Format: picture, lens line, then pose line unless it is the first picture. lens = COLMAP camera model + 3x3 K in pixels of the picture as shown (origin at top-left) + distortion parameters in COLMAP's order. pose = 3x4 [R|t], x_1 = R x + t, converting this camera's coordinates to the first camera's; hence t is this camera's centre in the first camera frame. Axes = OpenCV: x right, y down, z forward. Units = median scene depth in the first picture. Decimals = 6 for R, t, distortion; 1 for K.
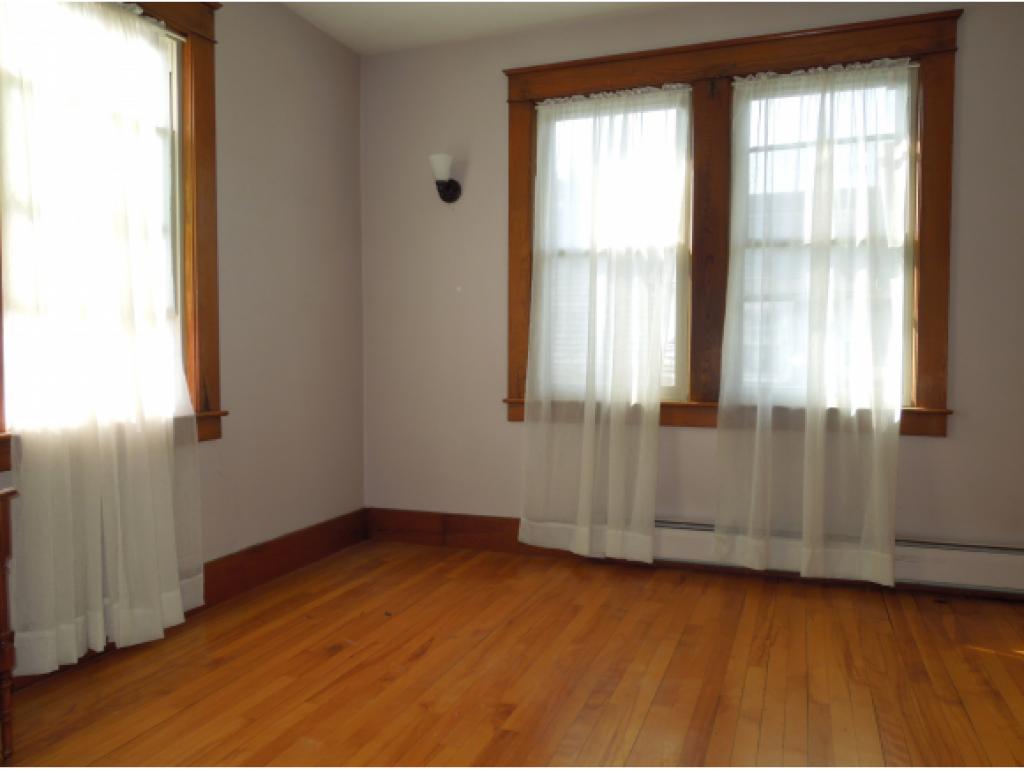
lens RADIAL K [[784.1, 0, 512.0], [0, 784.1, 384.5], [0, 0, 1]] dist [0.004215, 0.001727]
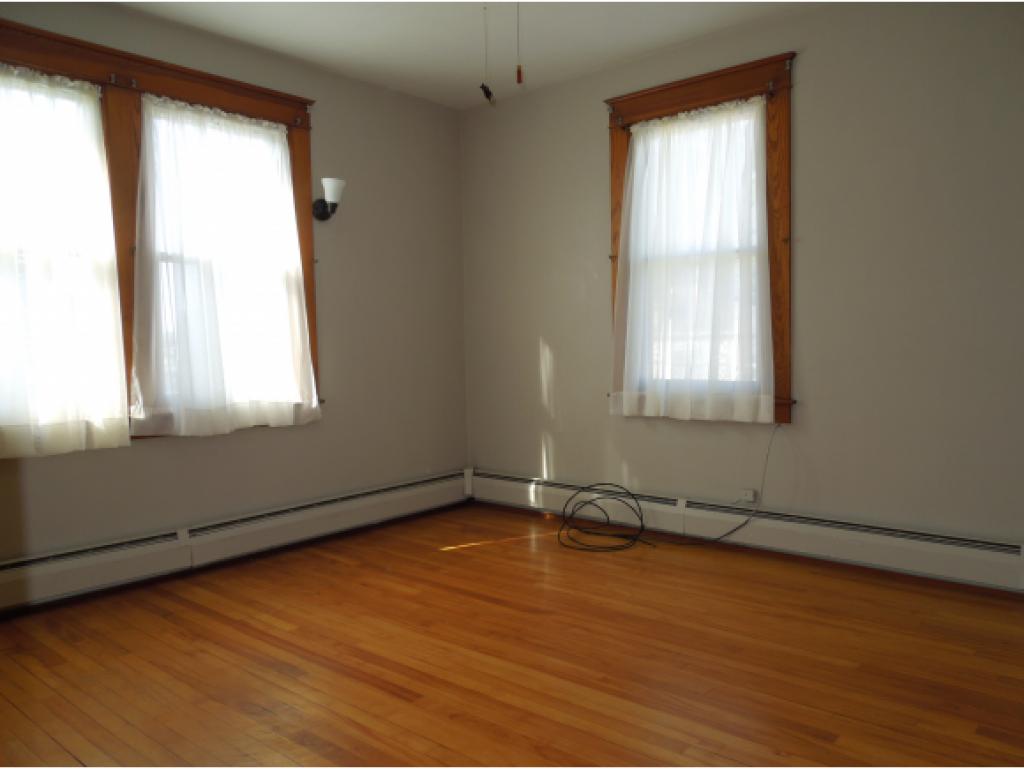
lens RADIAL K [[784.1, 0, 512.0], [0, 784.1, 384.5], [0, 0, 1]] dist [0.004215, 0.001727]
pose [[0.928289, 0.017236, -0.371460, 0.309464], [-0.015039, 0.999848, 0.008813, 0.003083], [0.371555, -0.002595, 0.928407, -0.109535]]
